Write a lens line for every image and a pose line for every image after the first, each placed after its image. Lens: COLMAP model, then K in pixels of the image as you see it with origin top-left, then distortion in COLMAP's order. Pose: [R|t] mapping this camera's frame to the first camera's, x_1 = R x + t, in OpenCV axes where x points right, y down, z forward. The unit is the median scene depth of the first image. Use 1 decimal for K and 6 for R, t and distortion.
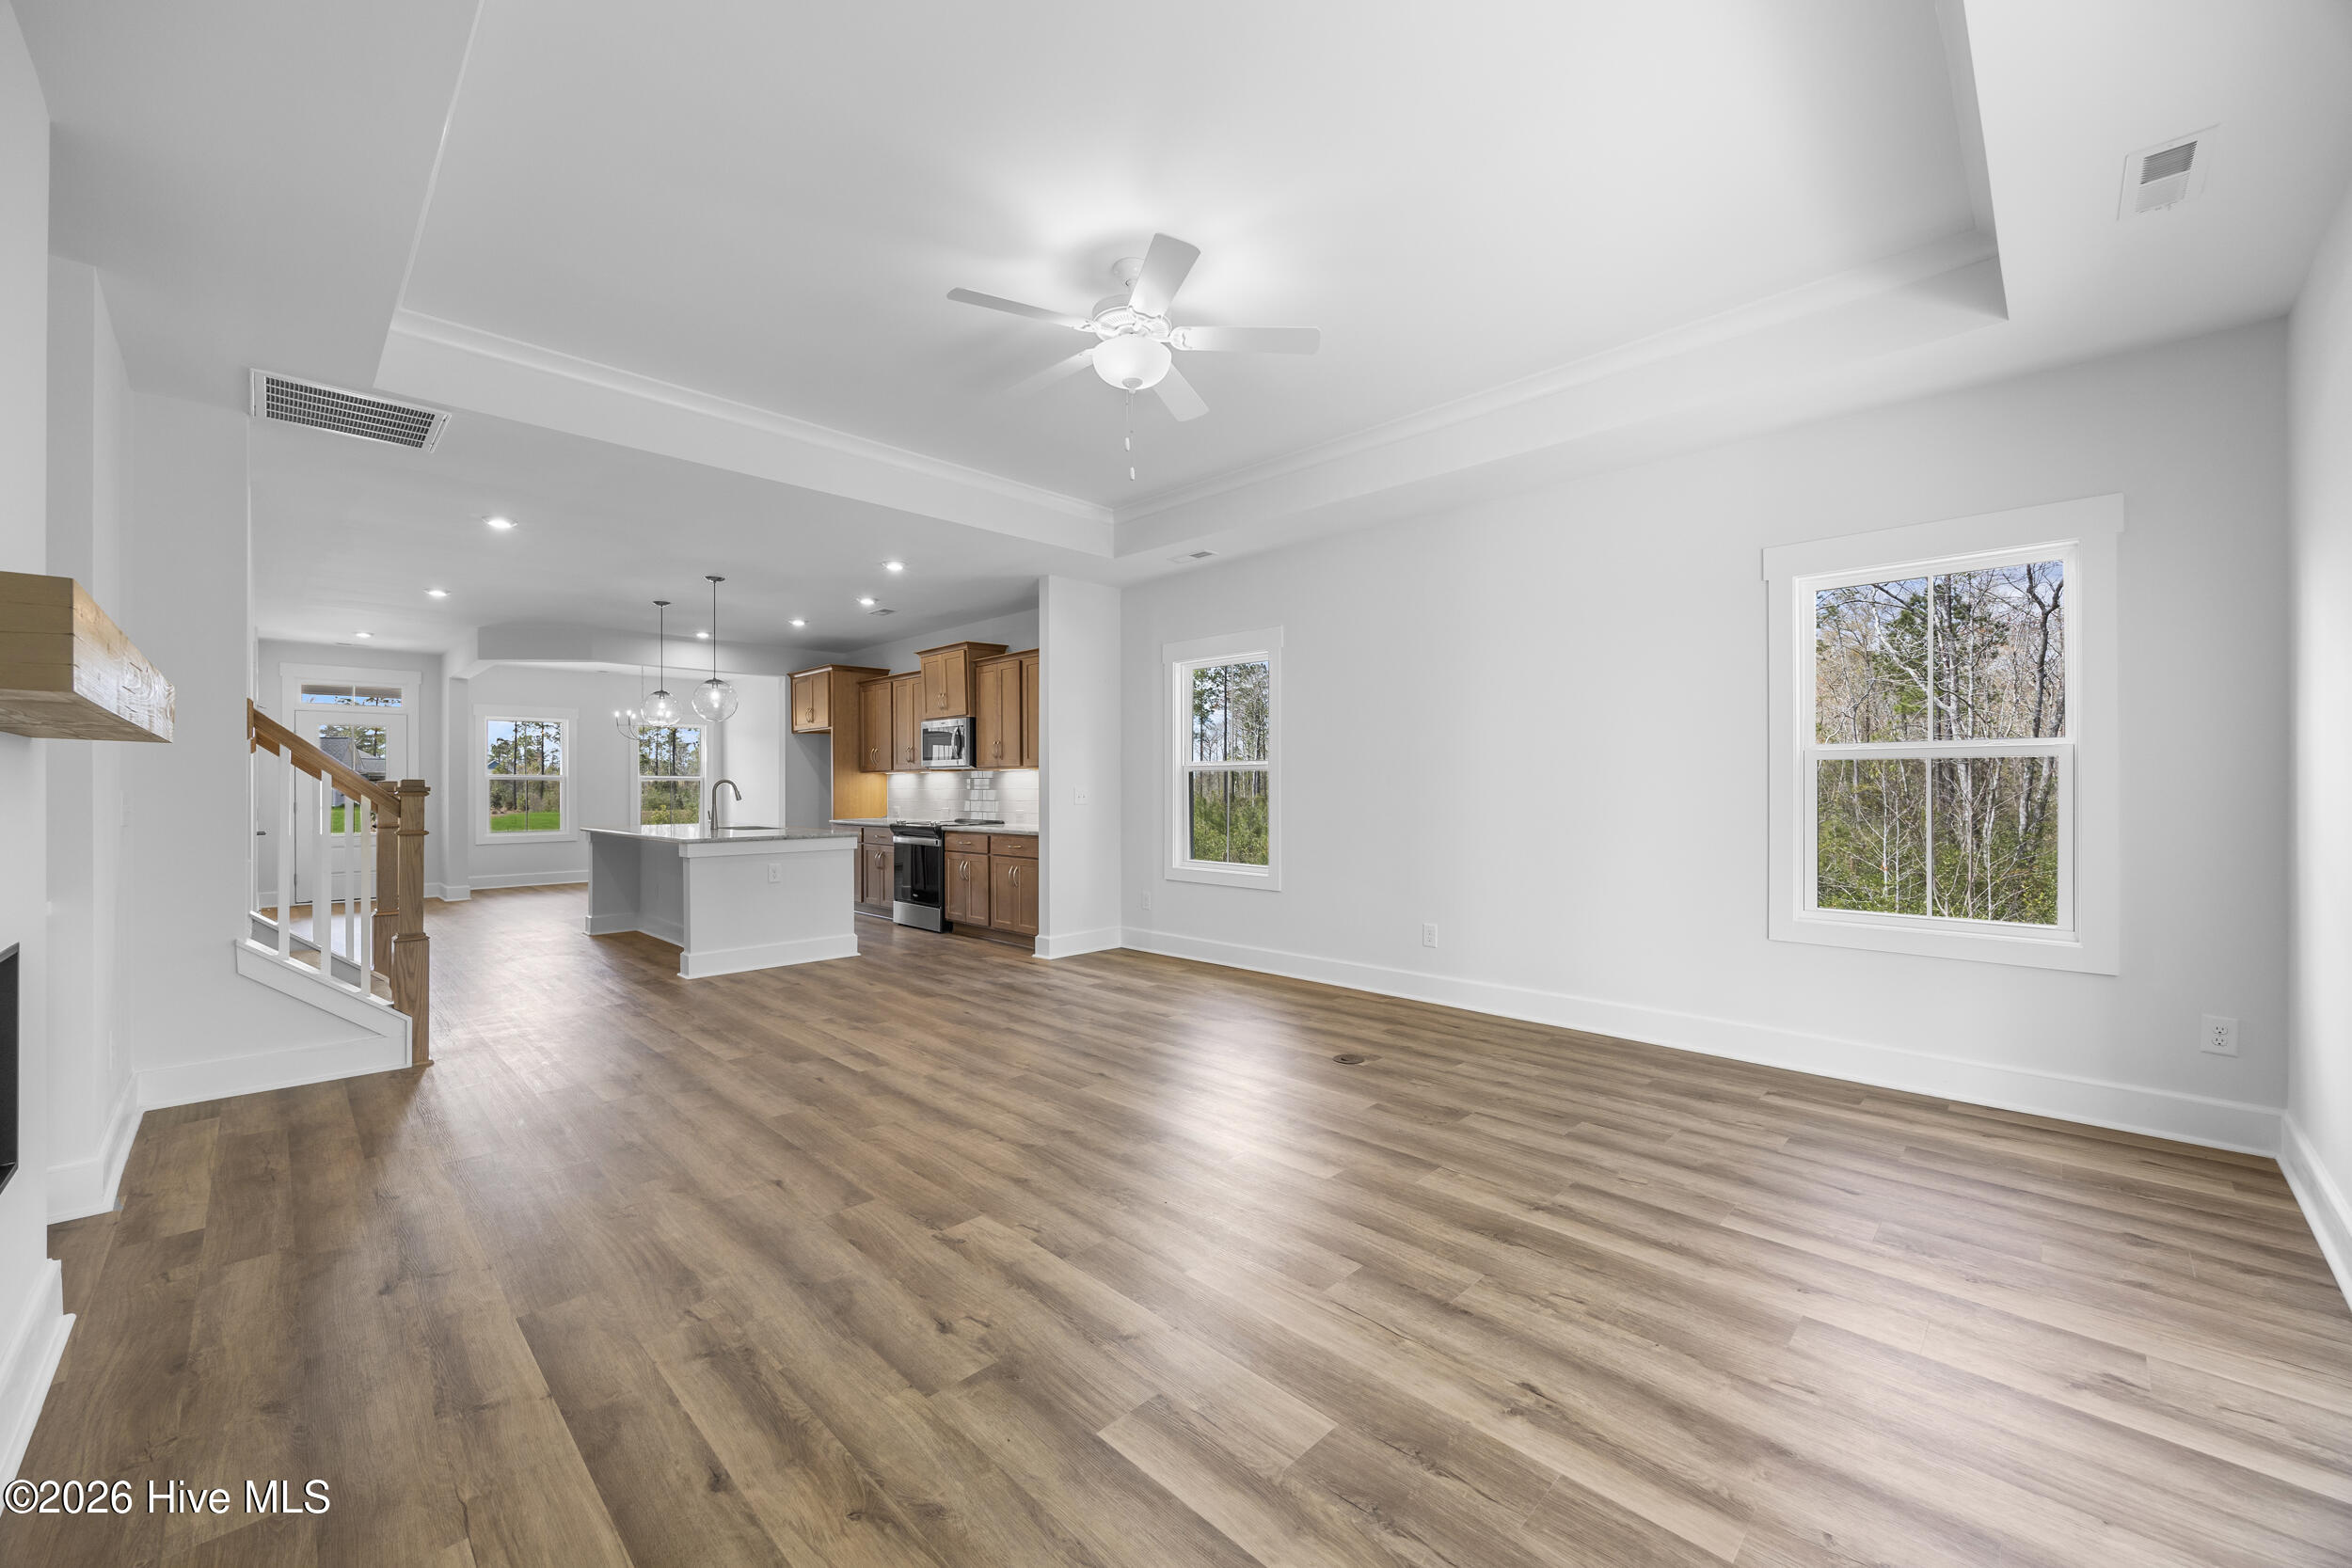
lens RADIAL K [[906.8, 0, 1174.3], [0, 906.8, 756.4], [0, 0, 1]] dist [-0.002053, 0.000093]
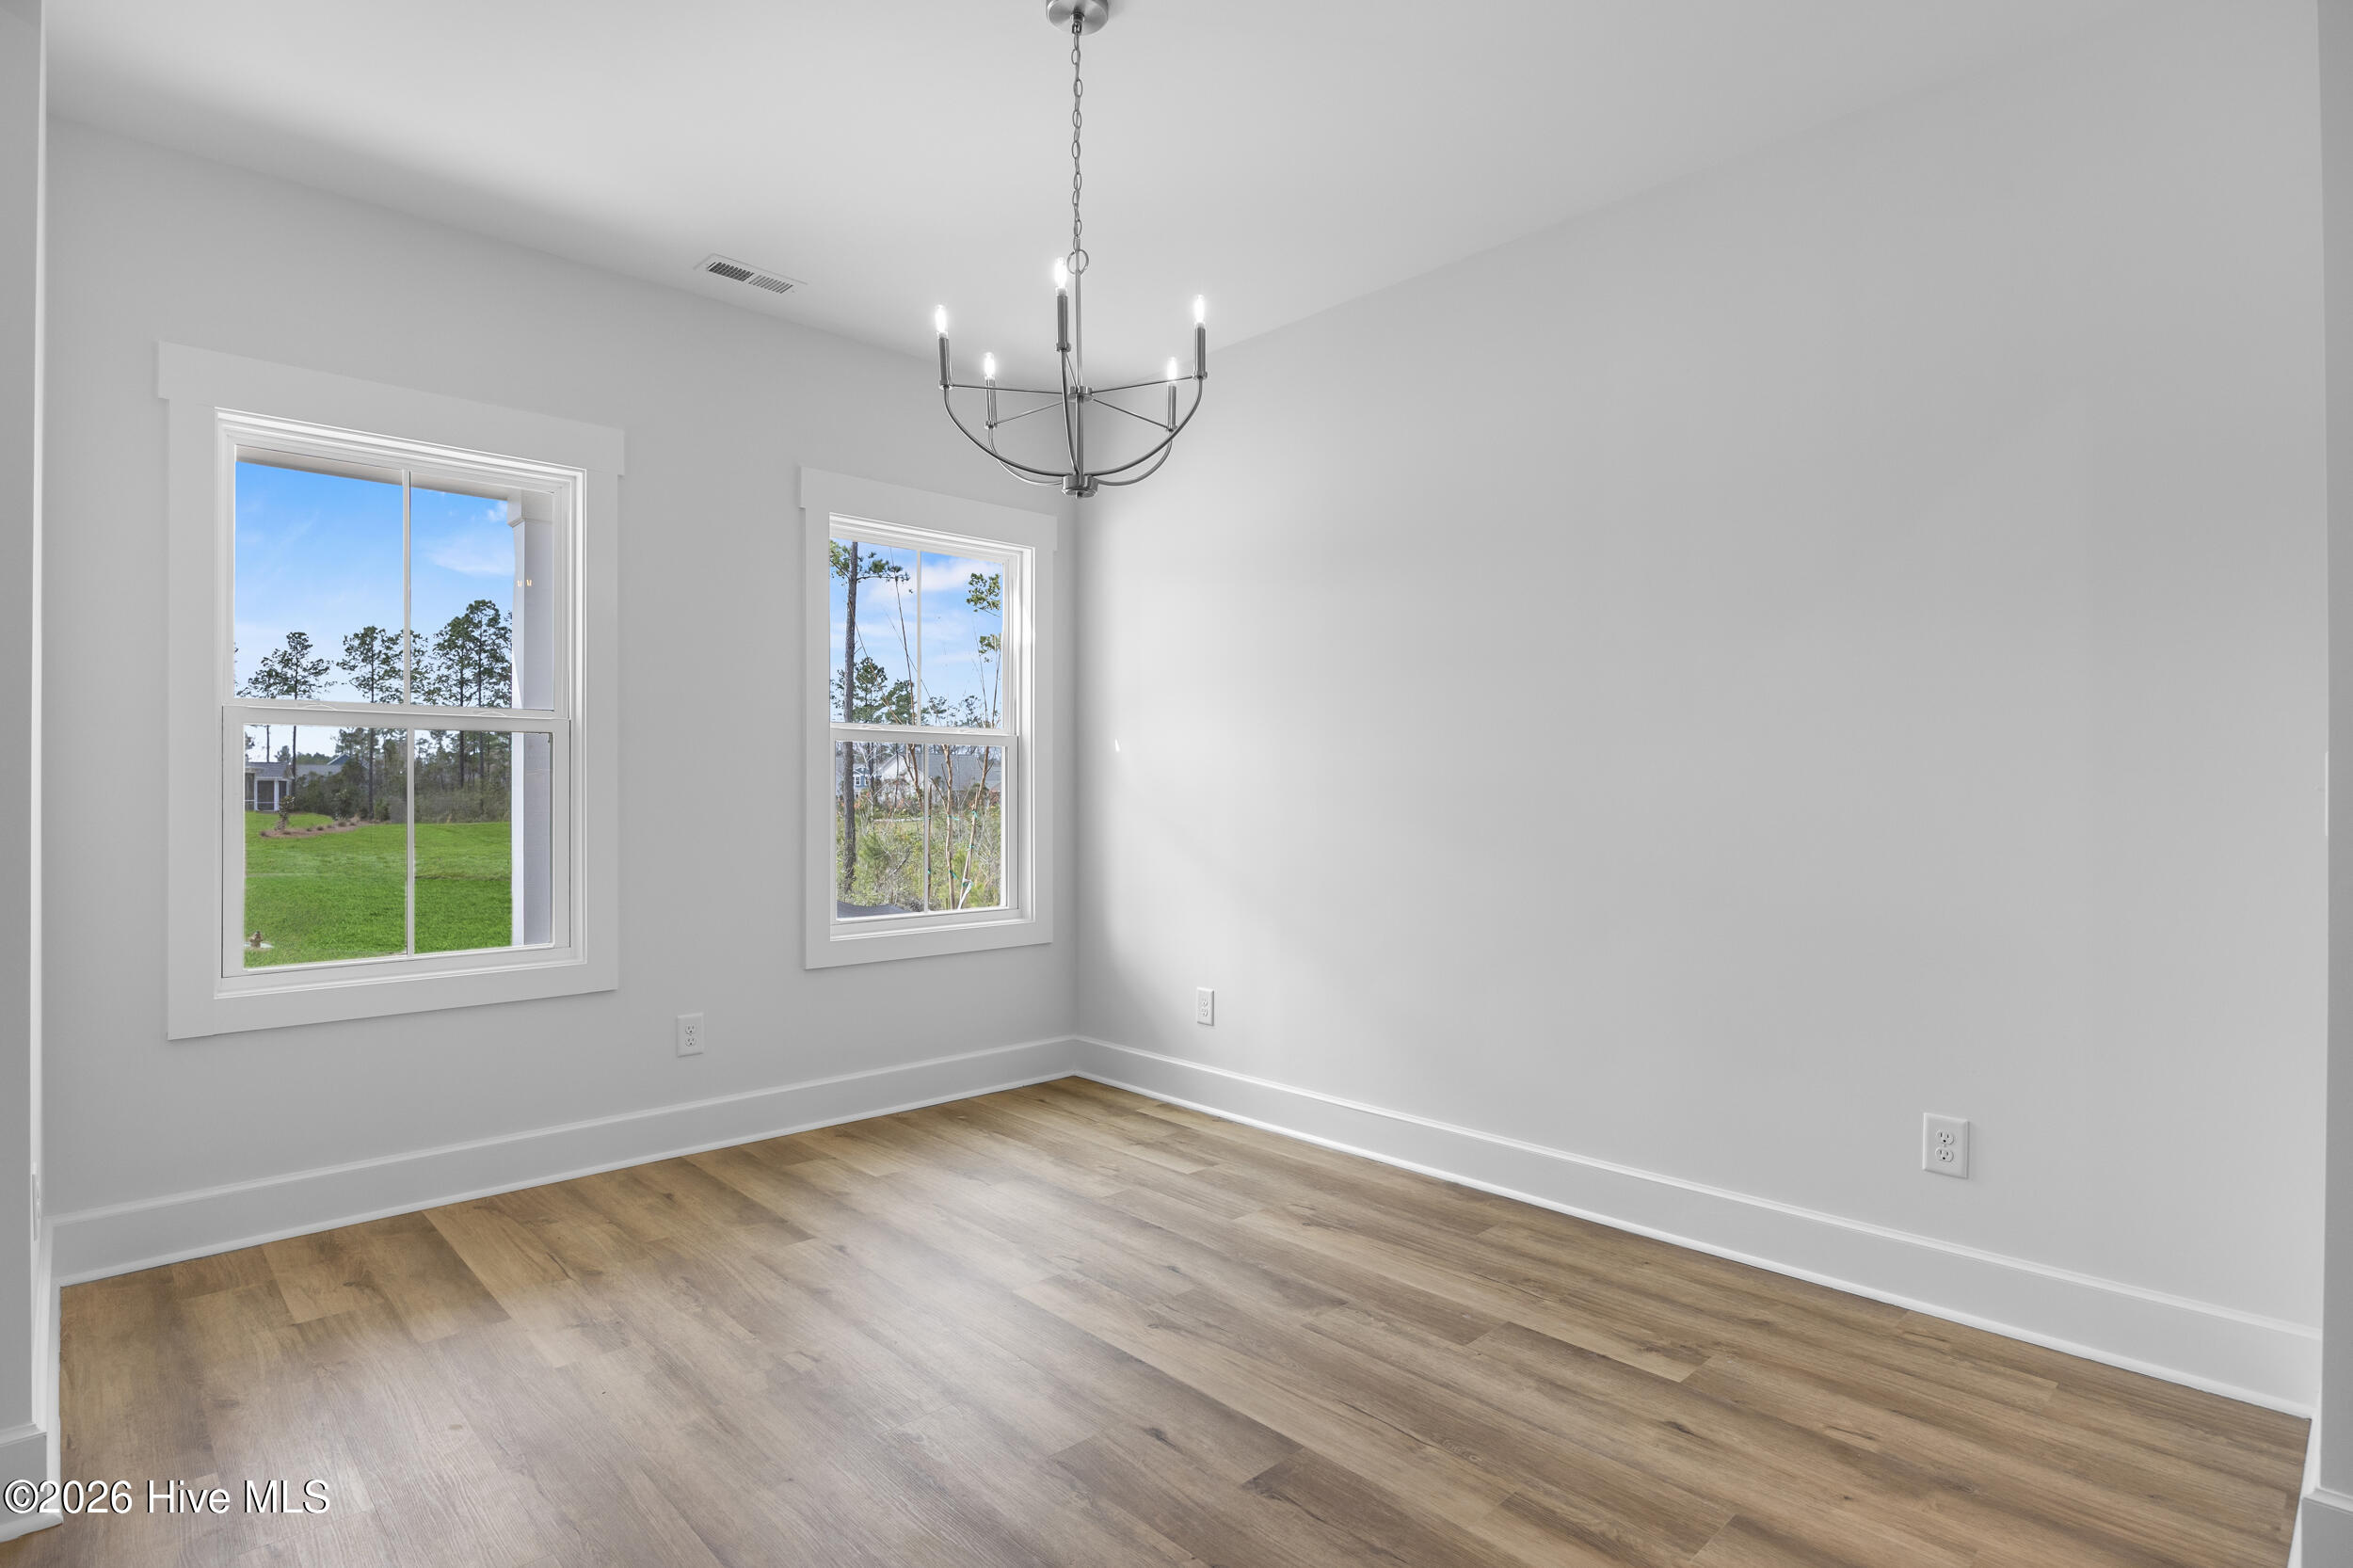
lens RADIAL K [[1181.2, 0, 1163.5], [0, 1181.2, 791.9], [0, 0, 1]] dist [-0.004613, -0.002001]
pose [[0.999283, -0.002280, -0.037792, -0.090785], [0.003706, 0.999283, 0.037682, 0.005195], [0.037679, -0.037795, 0.998575, 0.124839]]
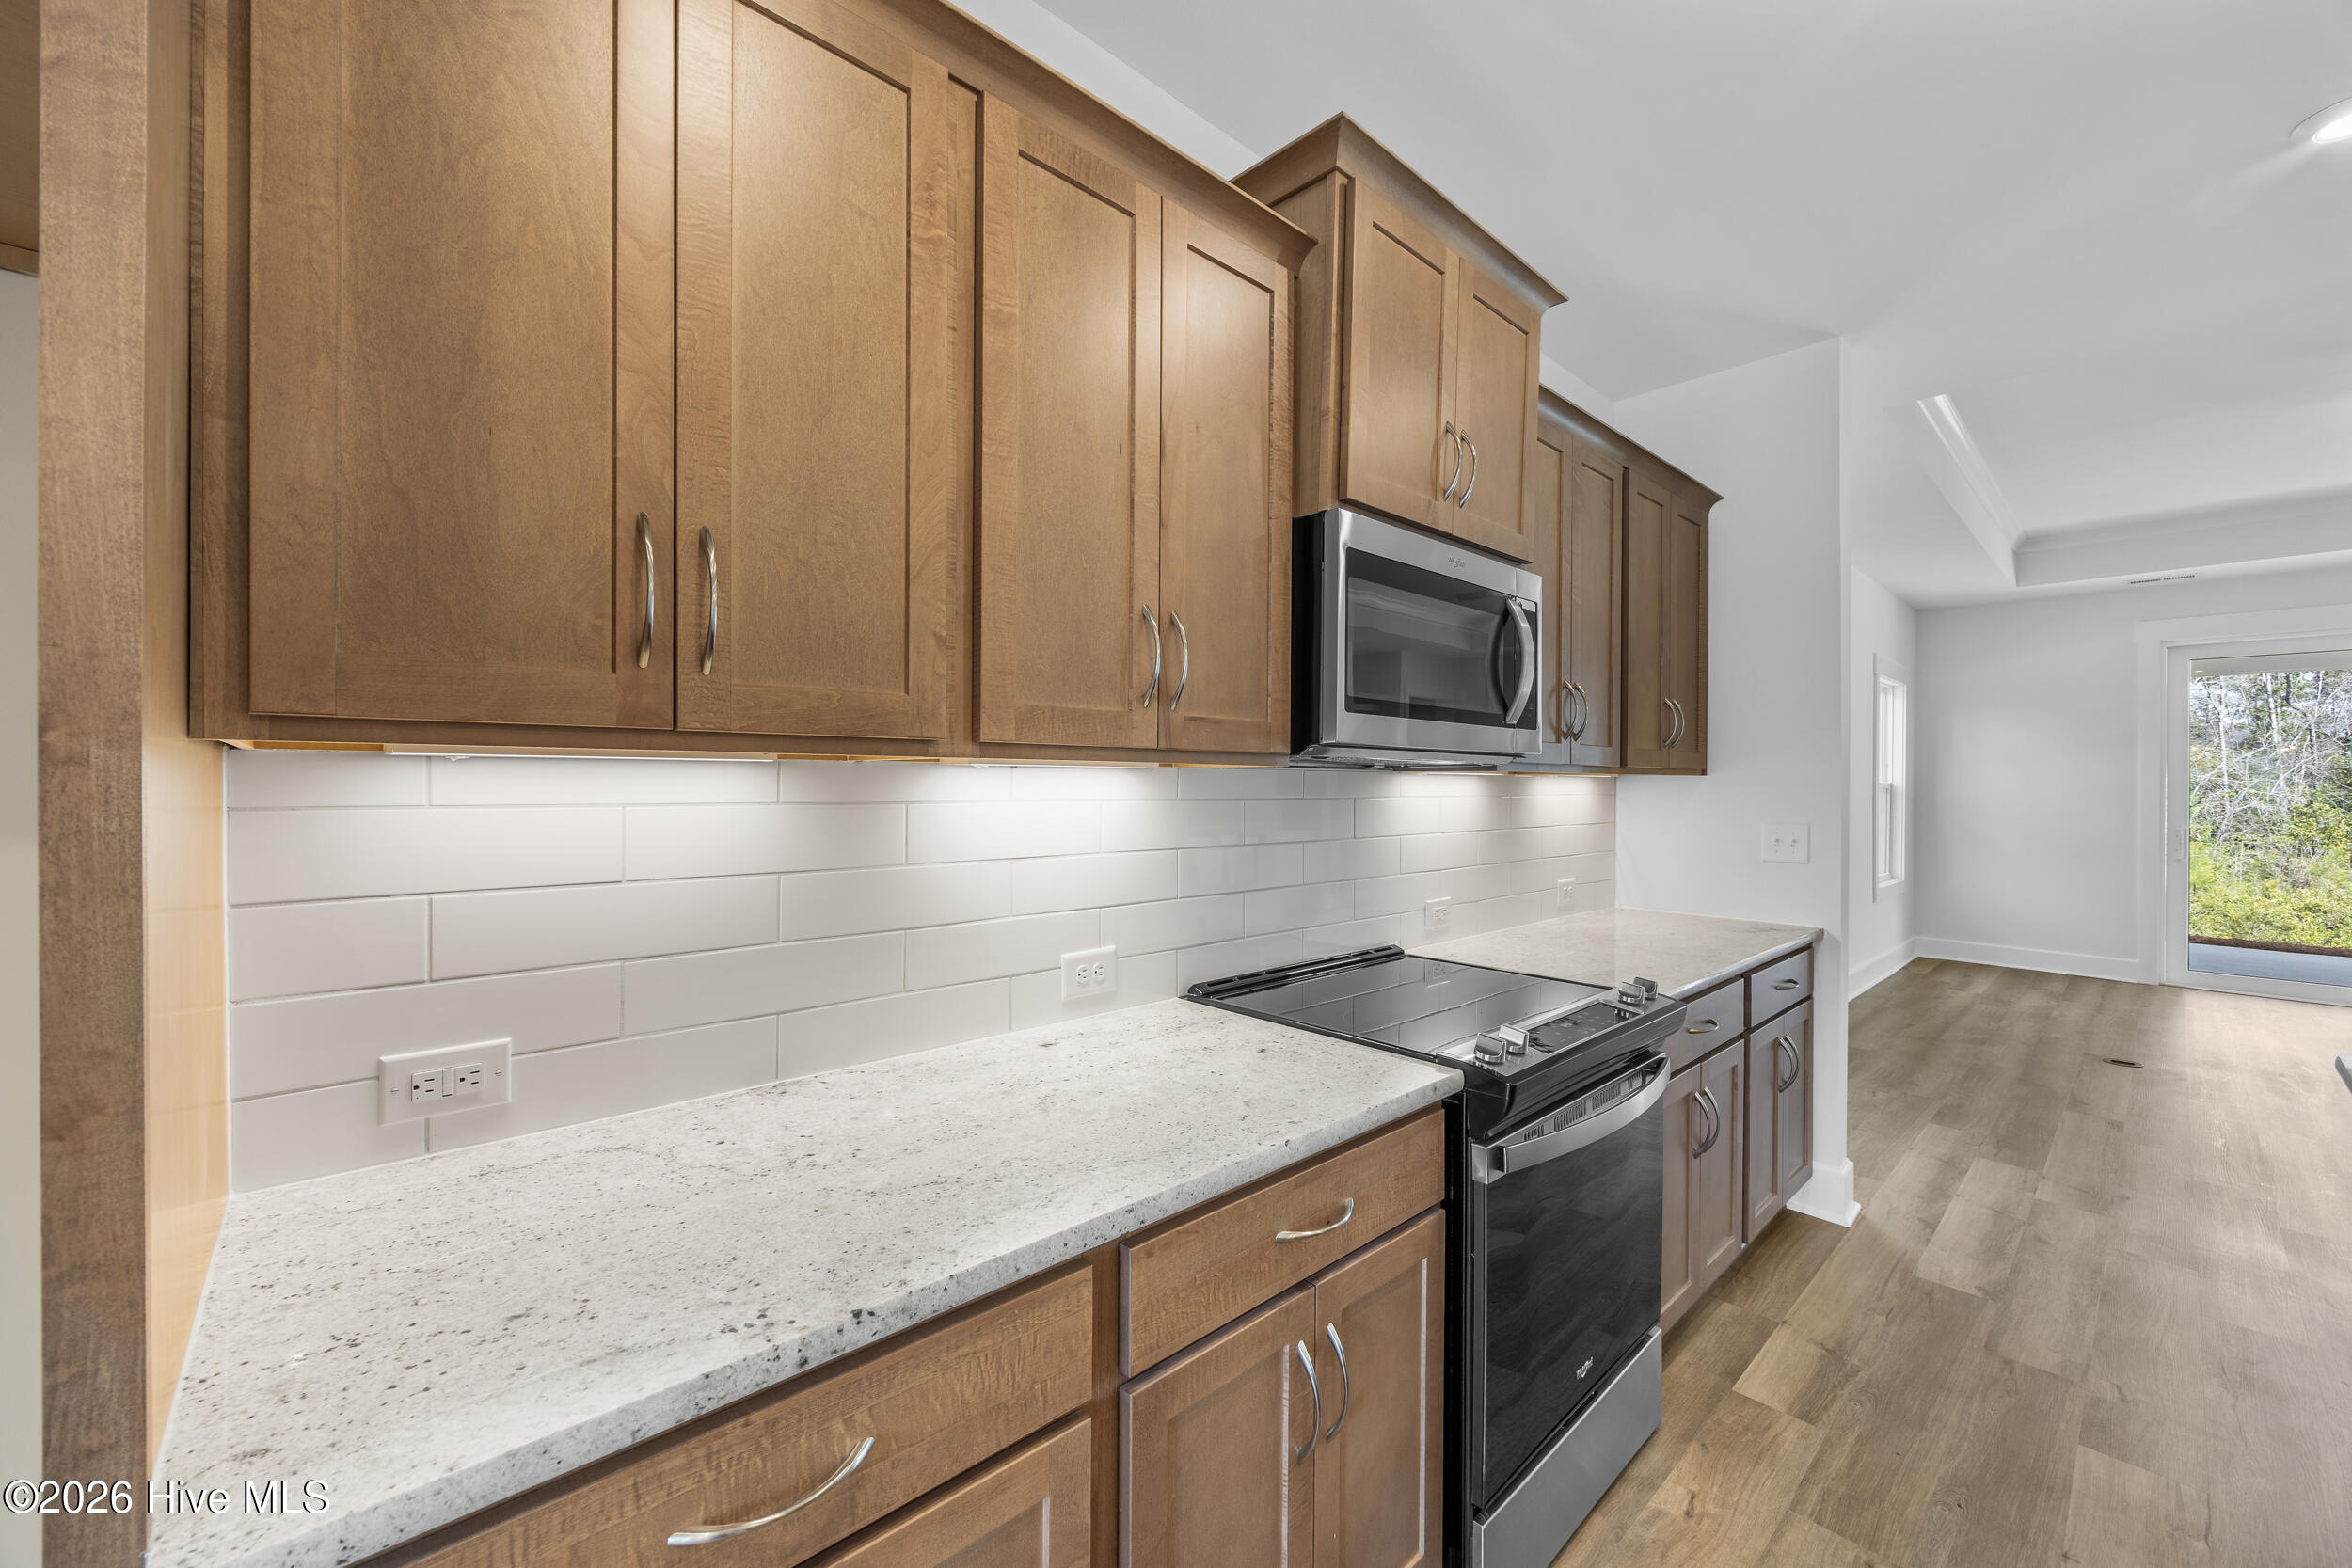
lens RADIAL K [[906.8, 0, 1168.4], [0, 906.8, 787.4], [0, 0, 1]] dist [-0.002053, 0.000093]
pose [[0.060345, -0.005260, 0.998164, -0.059950], [-0.039850, 0.999176, 0.007674, 0.002572], [-0.997382, -0.040240, 0.060086, 0.130301]]
